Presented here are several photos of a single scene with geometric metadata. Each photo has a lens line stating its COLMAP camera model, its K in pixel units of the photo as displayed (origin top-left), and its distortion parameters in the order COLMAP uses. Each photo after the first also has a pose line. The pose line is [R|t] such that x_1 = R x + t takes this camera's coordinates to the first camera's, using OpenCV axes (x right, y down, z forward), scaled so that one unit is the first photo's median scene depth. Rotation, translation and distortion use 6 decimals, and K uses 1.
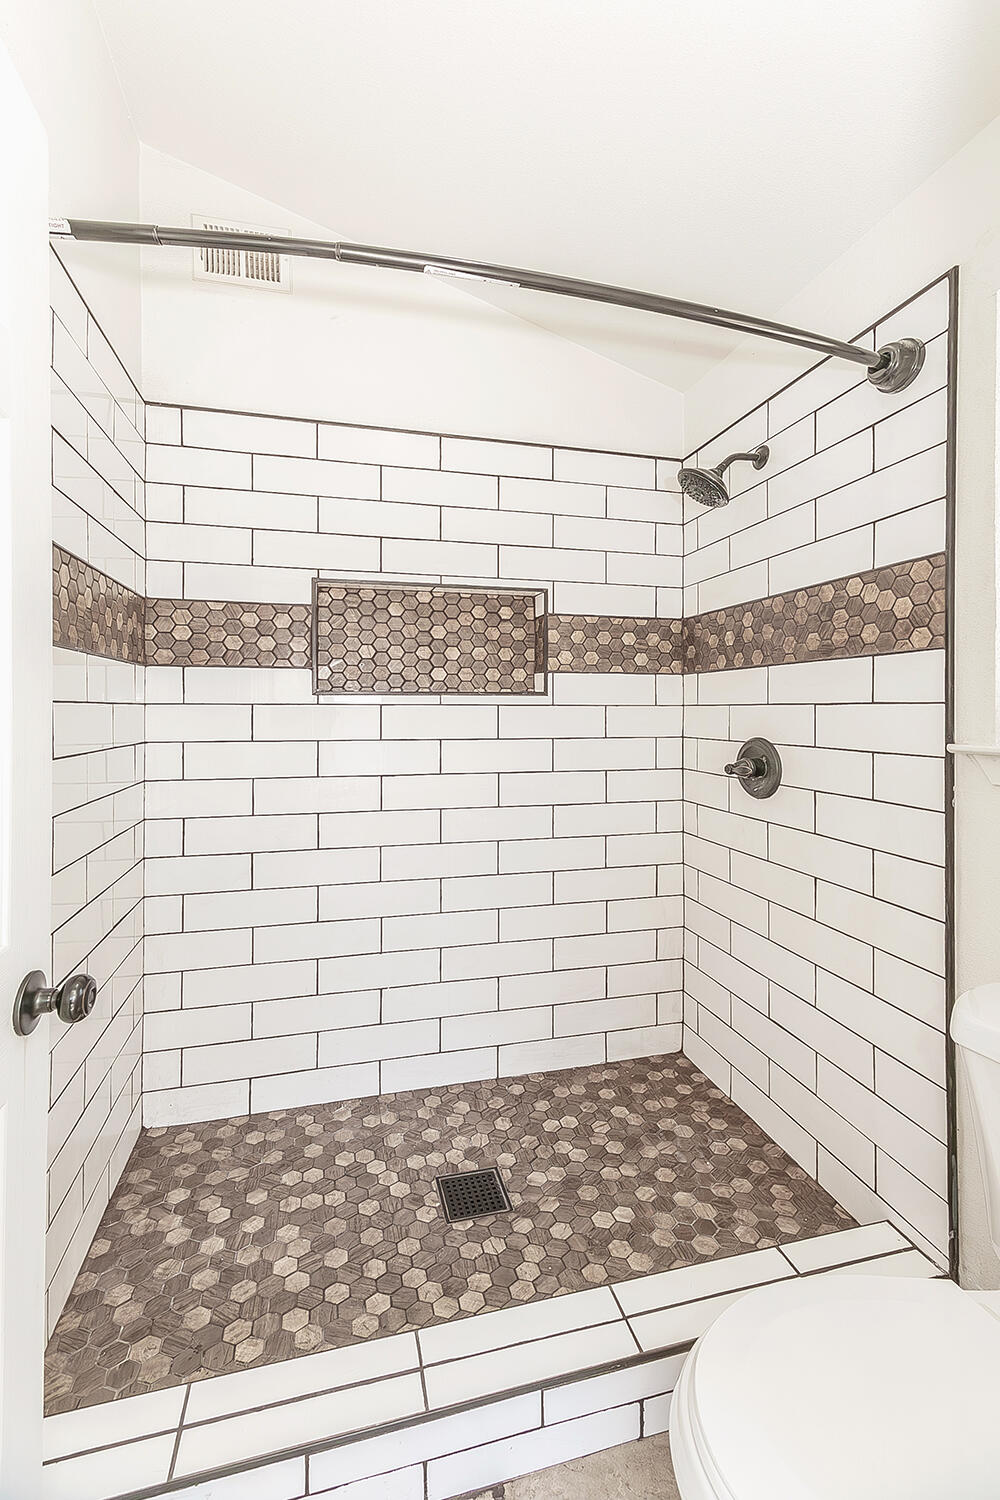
lens RADIAL K [[673.1, 0, 500.1], [0, 673.1, 714.7], [0, 0, 1]] dist [0.012974, 0.000164]
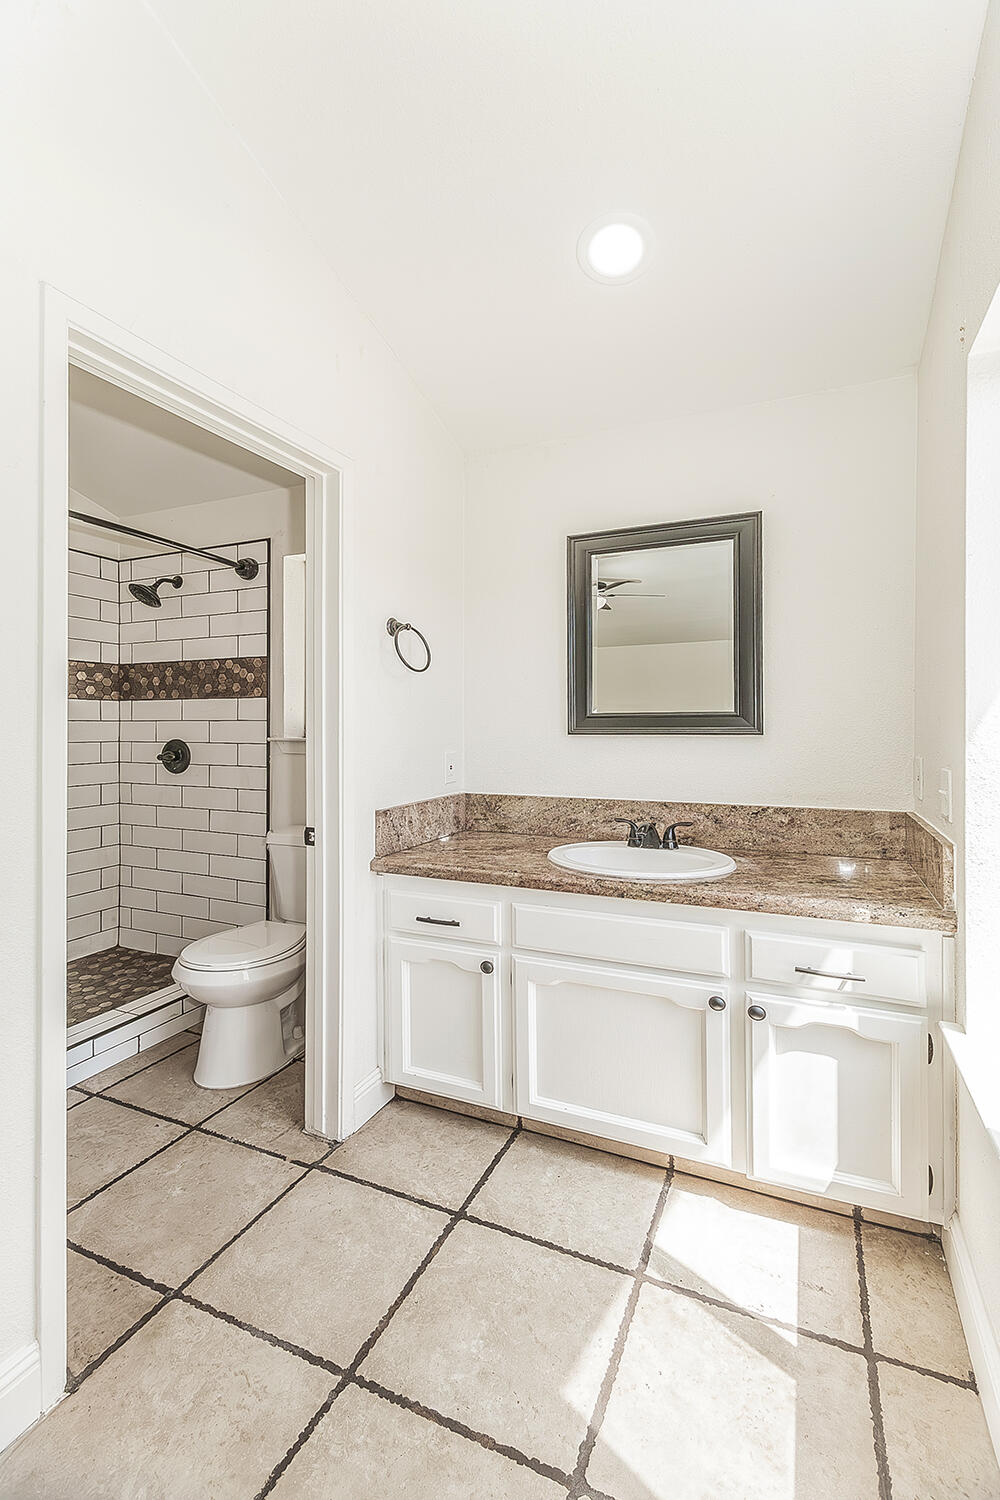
lens RADIAL K [[673.1, 0, 500.1], [0, 673.1, 714.7], [0, 0, 1]] dist [0.012974, 0.000164]
pose [[0.627371, 0.011526, 0.778635, -0.472444], [0.006608, 0.999776, -0.020123, 0.011083], [-0.778693, 0.017770, 0.627154, -0.790437]]
